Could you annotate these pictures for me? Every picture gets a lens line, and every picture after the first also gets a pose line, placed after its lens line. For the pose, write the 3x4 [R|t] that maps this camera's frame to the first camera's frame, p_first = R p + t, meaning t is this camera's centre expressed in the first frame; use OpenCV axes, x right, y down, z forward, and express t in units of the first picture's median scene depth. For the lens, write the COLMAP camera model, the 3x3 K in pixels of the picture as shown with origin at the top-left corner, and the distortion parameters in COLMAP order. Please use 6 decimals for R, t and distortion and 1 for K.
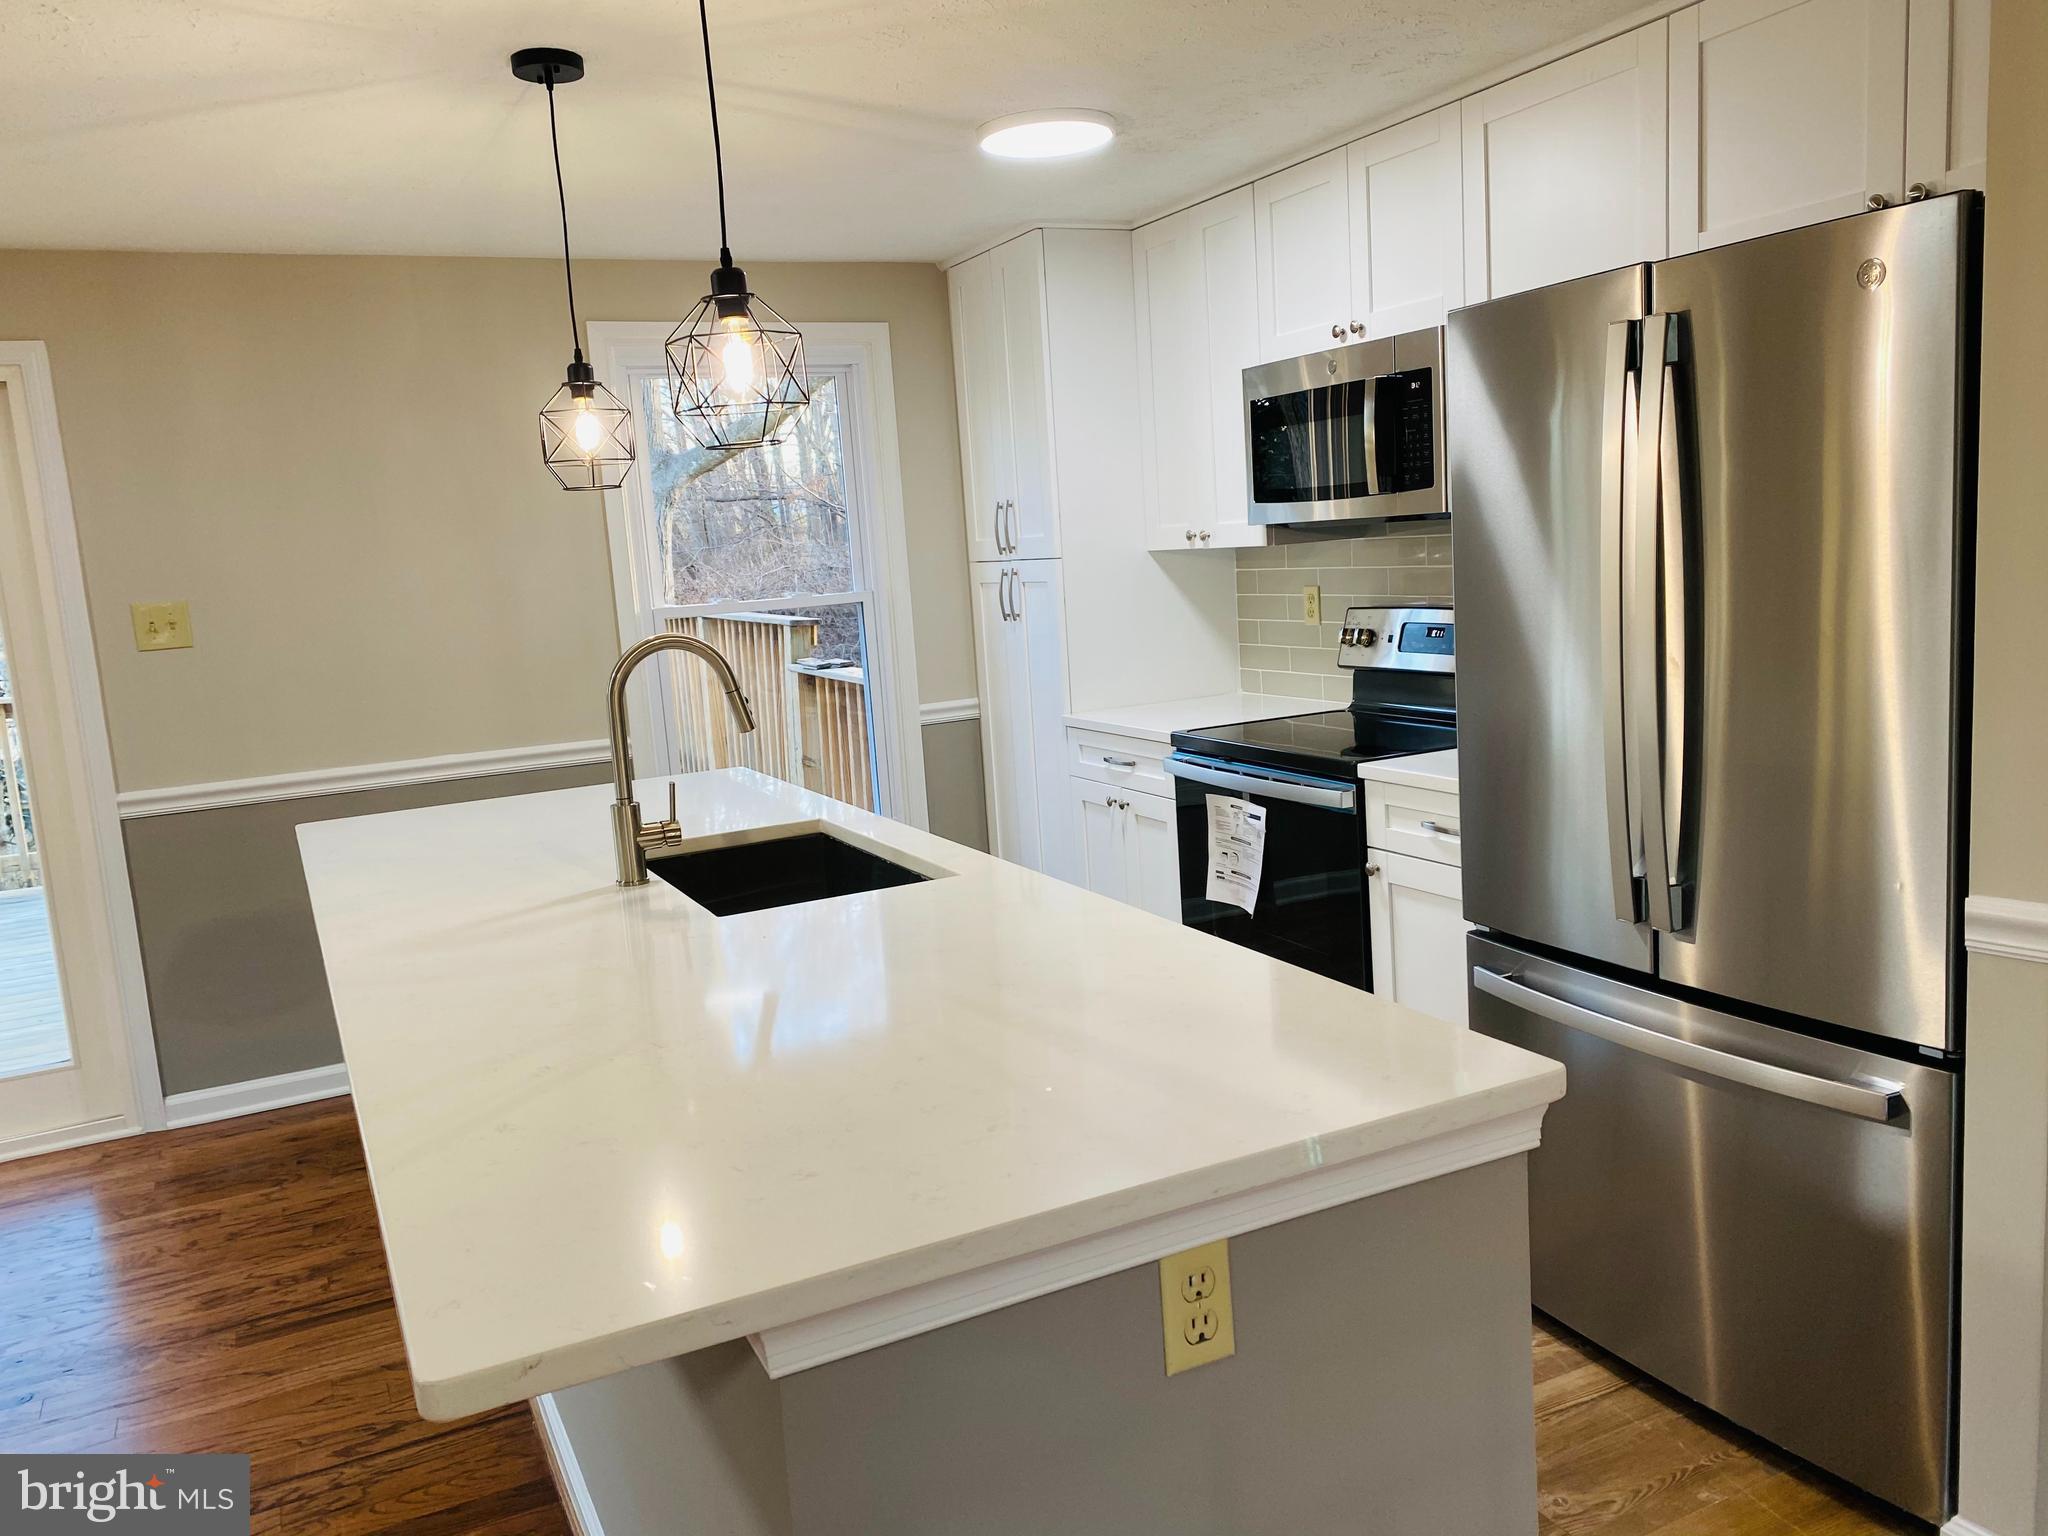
lens RADIAL K [[1526.3, 0, 975.5], [0, 1526.3, 754.1], [0, 0, 1]] dist [0.067653, -0.001793]
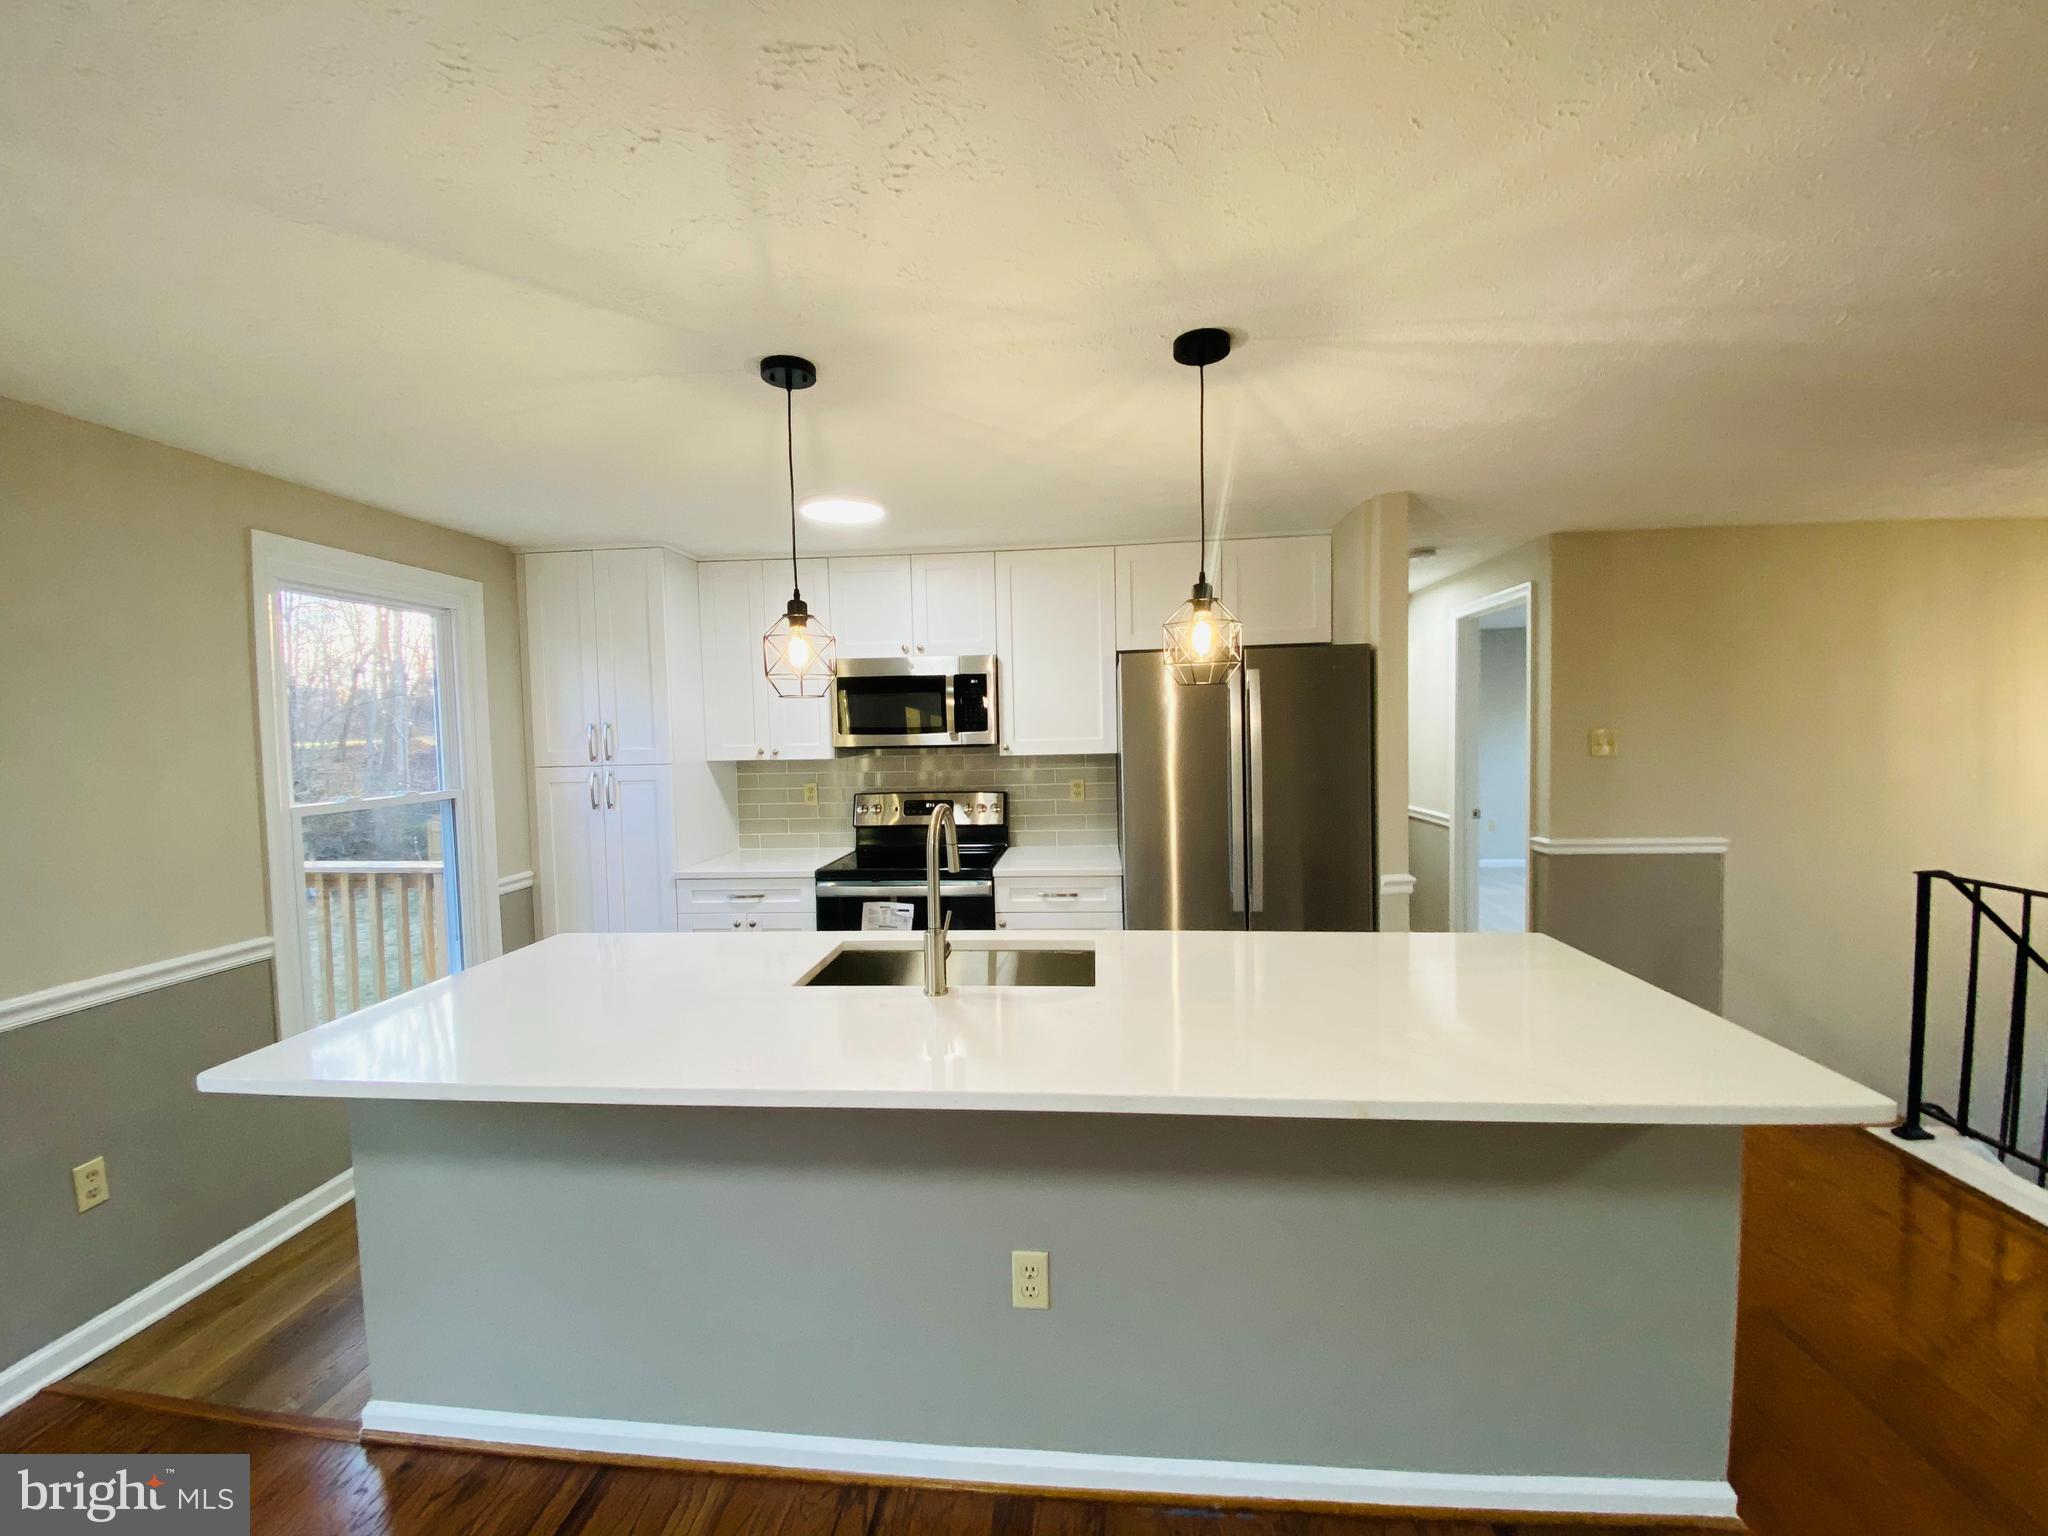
lens RADIAL K [[818.2, 0, 1024.0], [0, 818.2, 768.0], [0, 0, 1]] dist [0.023465, -0.021924]
pose [[0.507278, 0.013653, 0.861674, -0.543679], [0.106496, 0.991217, -0.078401, -0.031868], [-0.855177, 0.131536, 0.501368, 0.377535]]
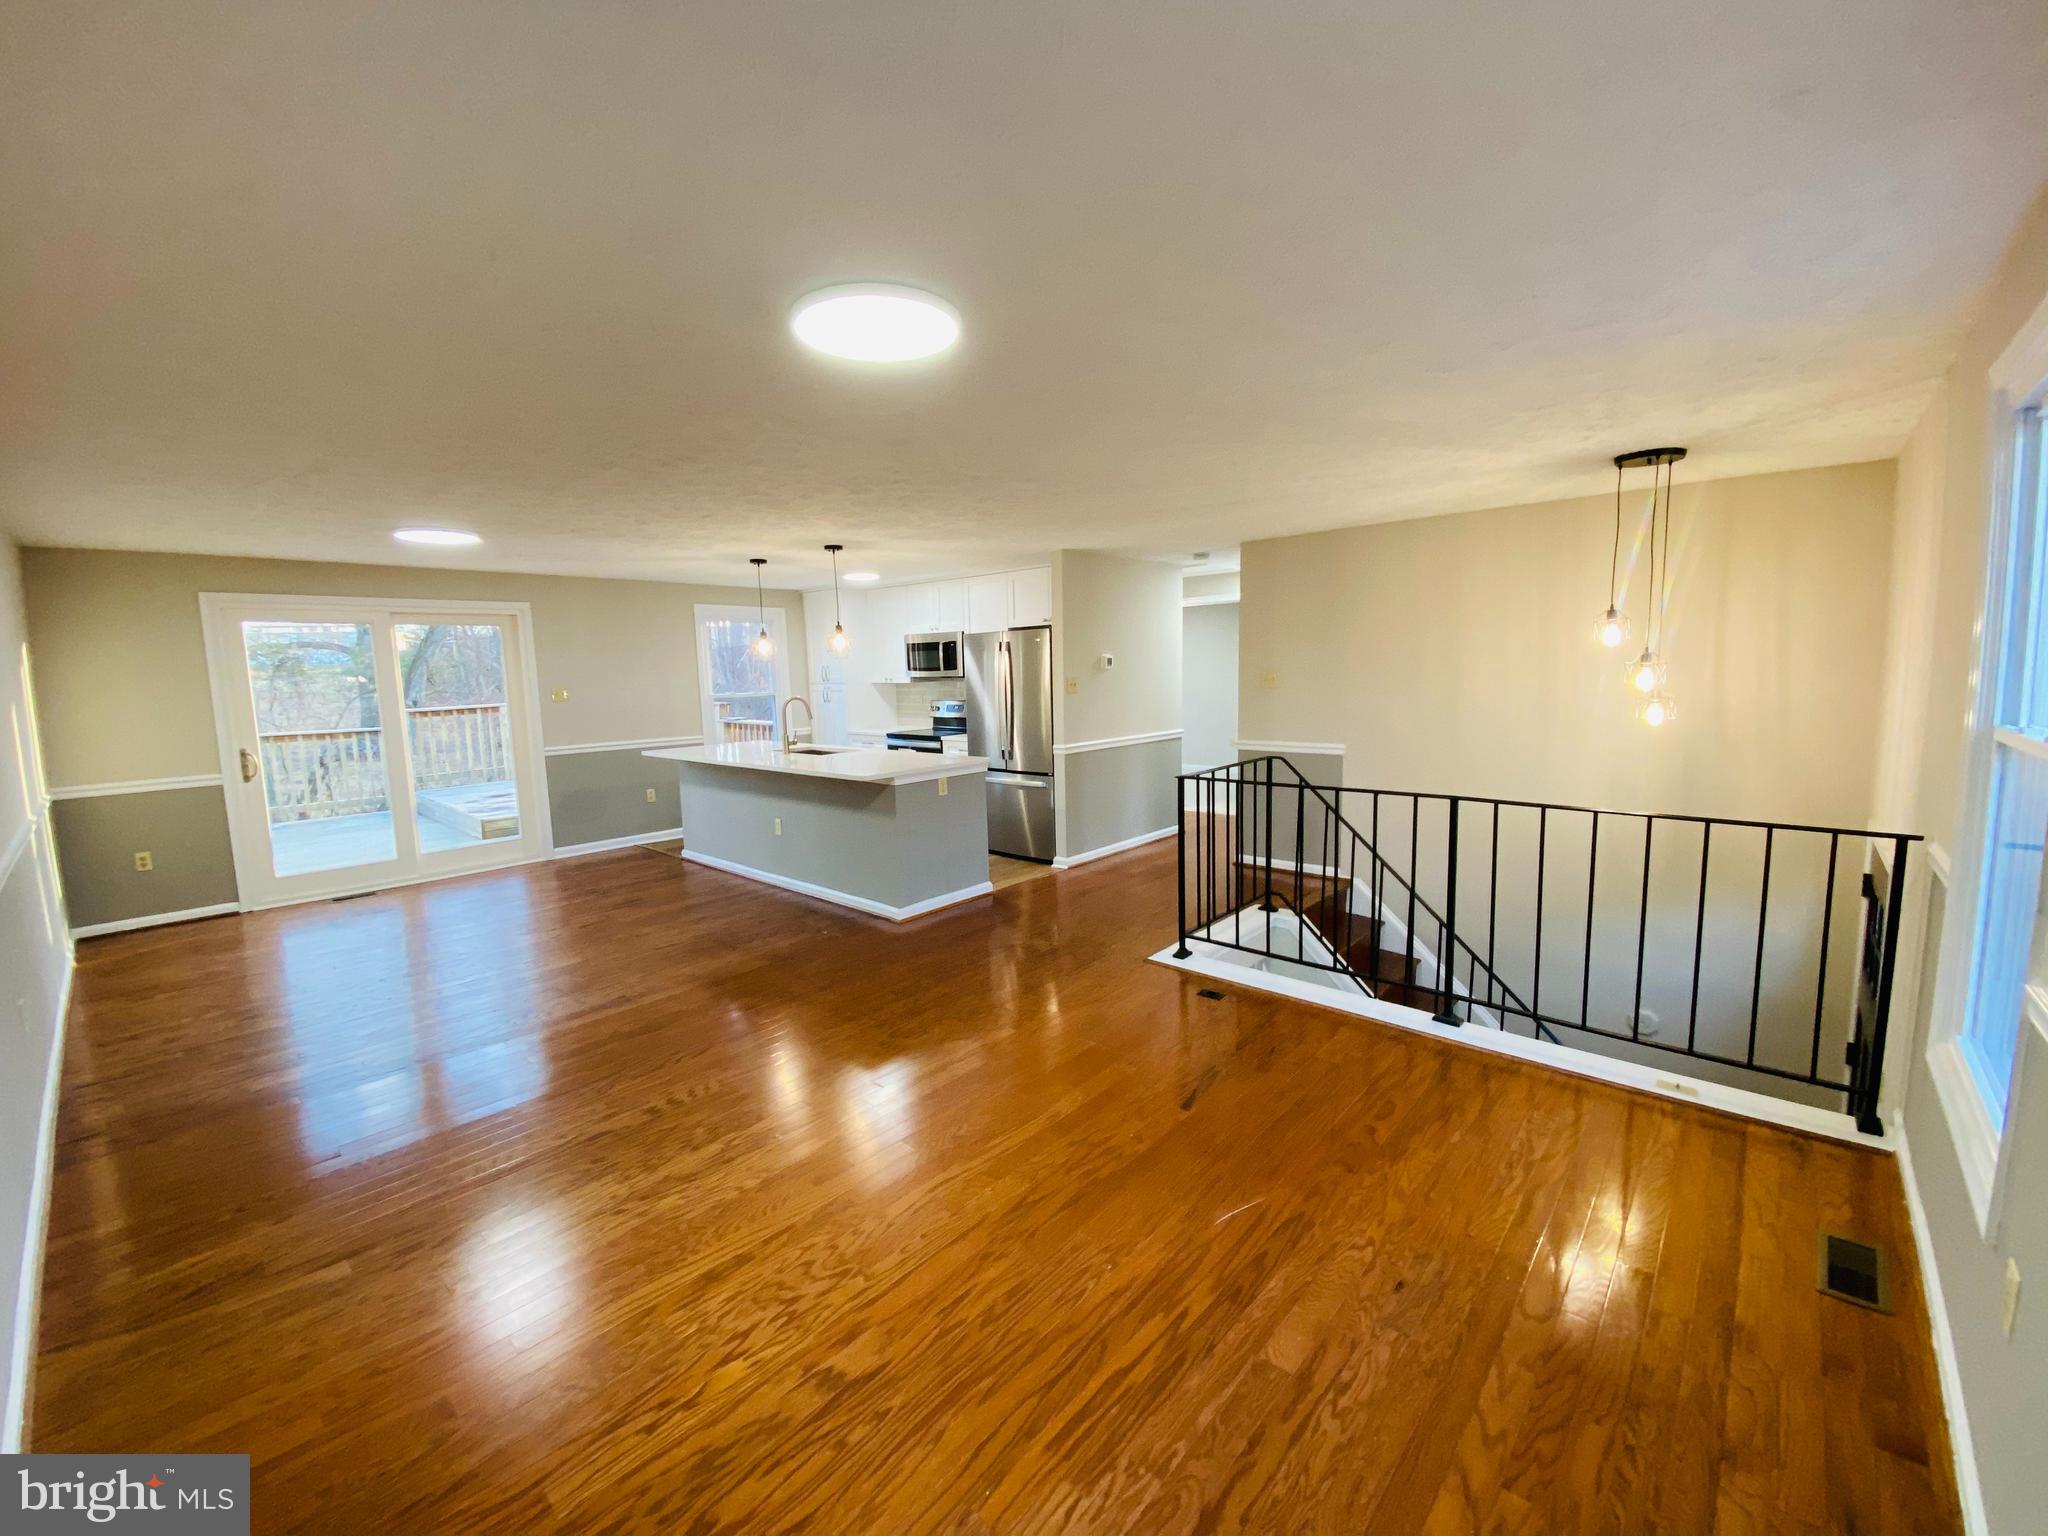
lens RADIAL K [[826.6, 0, 1024.0], [0, 826.6, 768.0], [0, 0, 1]] dist [0.029851, -0.022947]
pose [[0.915073, -0.001401, 0.403285, -0.376689], [0.016033, 0.999330, -0.032908, 0.143754], [-0.402969, 0.036579, 0.914482, -0.948073]]
